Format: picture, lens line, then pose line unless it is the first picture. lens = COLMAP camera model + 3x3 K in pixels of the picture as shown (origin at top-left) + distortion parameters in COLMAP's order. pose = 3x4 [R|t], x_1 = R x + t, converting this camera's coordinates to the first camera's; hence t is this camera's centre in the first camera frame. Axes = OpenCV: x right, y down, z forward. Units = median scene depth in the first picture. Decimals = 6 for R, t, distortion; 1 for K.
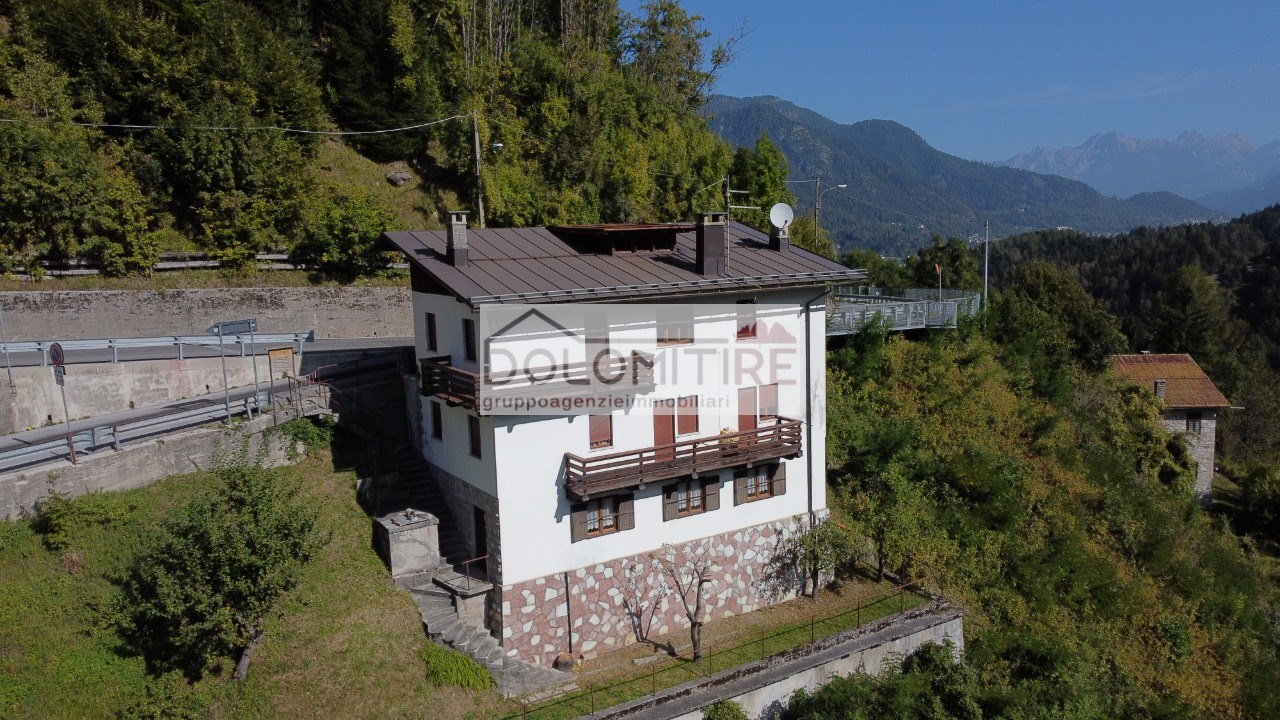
lens RADIAL K [[973.5, 0, 636.9], [0, 973.5, 358.3], [0, 0, 1]] dist [-0.007492, 0.002475]
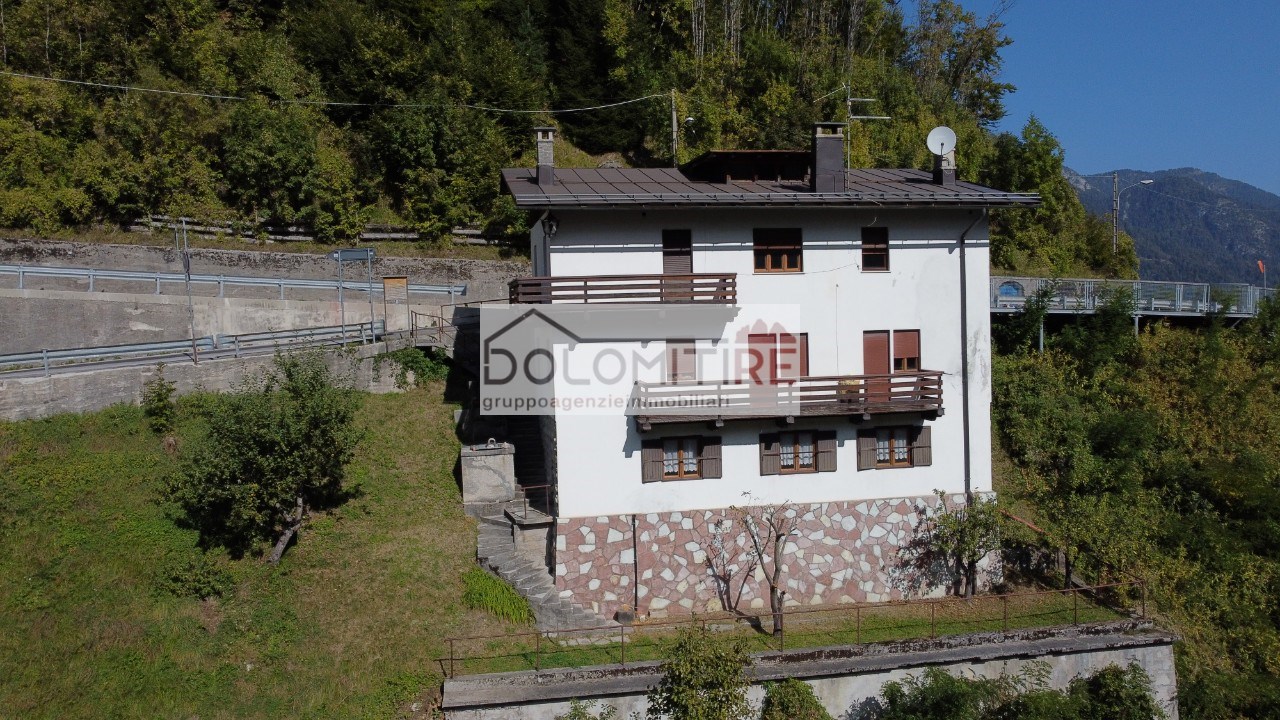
lens RADIAL K [[973.5, 0, 630.4], [0, 973.5, 362.1], [0, 0, 1]] dist [-0.007492, 0.002475]
pose [[0.925777, 0.020610, -0.377508, 0.193903], [-0.052805, 0.995775, -0.075131, 0.109002], [0.374365, 0.089488, 0.922953, 0.112476]]
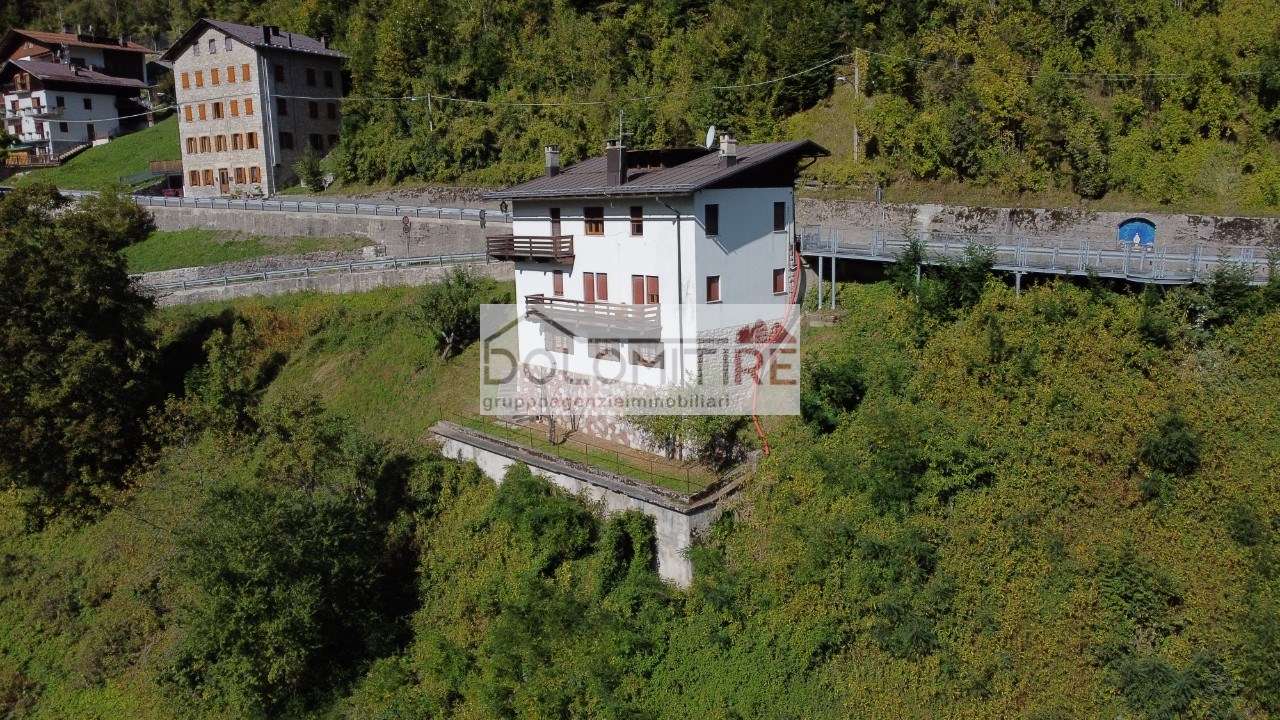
lens RADIAL K [[973.5, 0, 639.8], [0, 973.5, 361.2], [0, 0, 1]] dist [-0.007492, 0.002475]
pose [[0.173499, 0.190720, -0.966190, 1.138659], [-0.115751, 0.978218, 0.172309, -0.066750], [0.978008, 0.081942, 0.191796, 0.628222]]
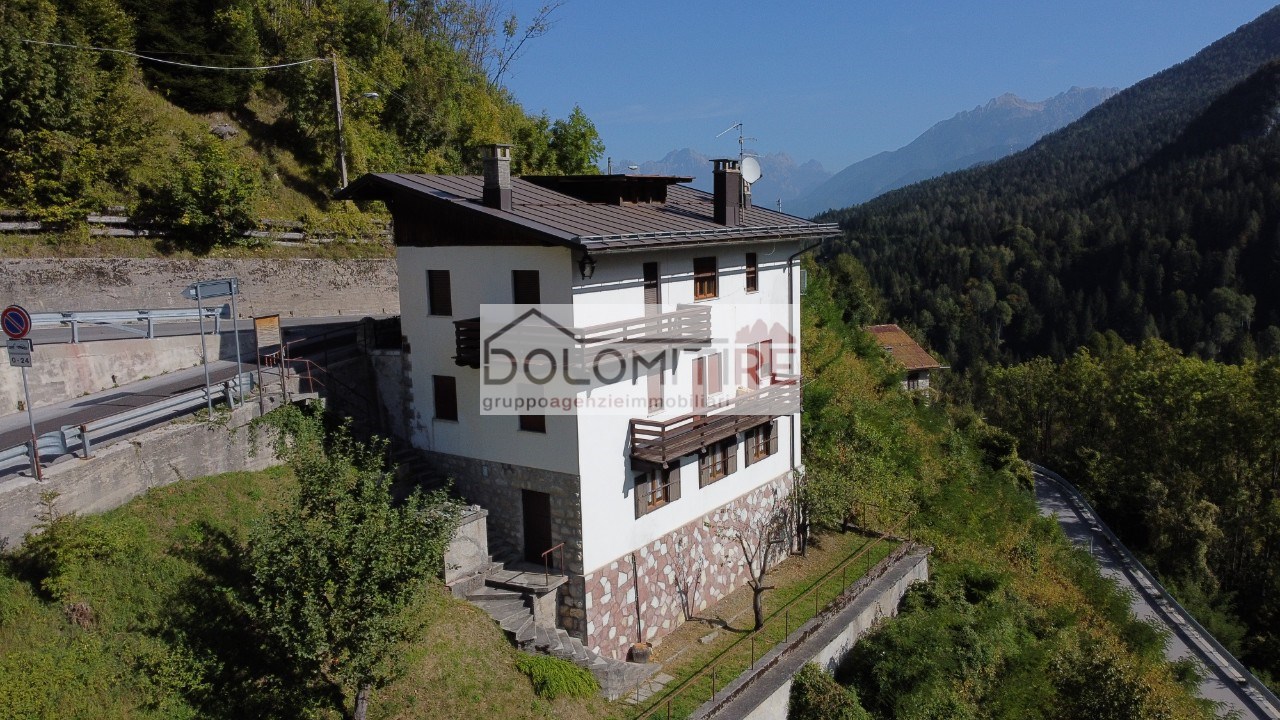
lens RADIAL K [[973.5, 0, 643.6], [0, 973.5, 355.2], [0, 0, 1]] dist [-0.007492, 0.002475]
pose [[0.919790, -0.051649, 0.388996, -0.298066], [0.056044, 0.998428, 0.000050, 0.028927], [-0.388388, 0.021755, 0.921239, 0.125211]]
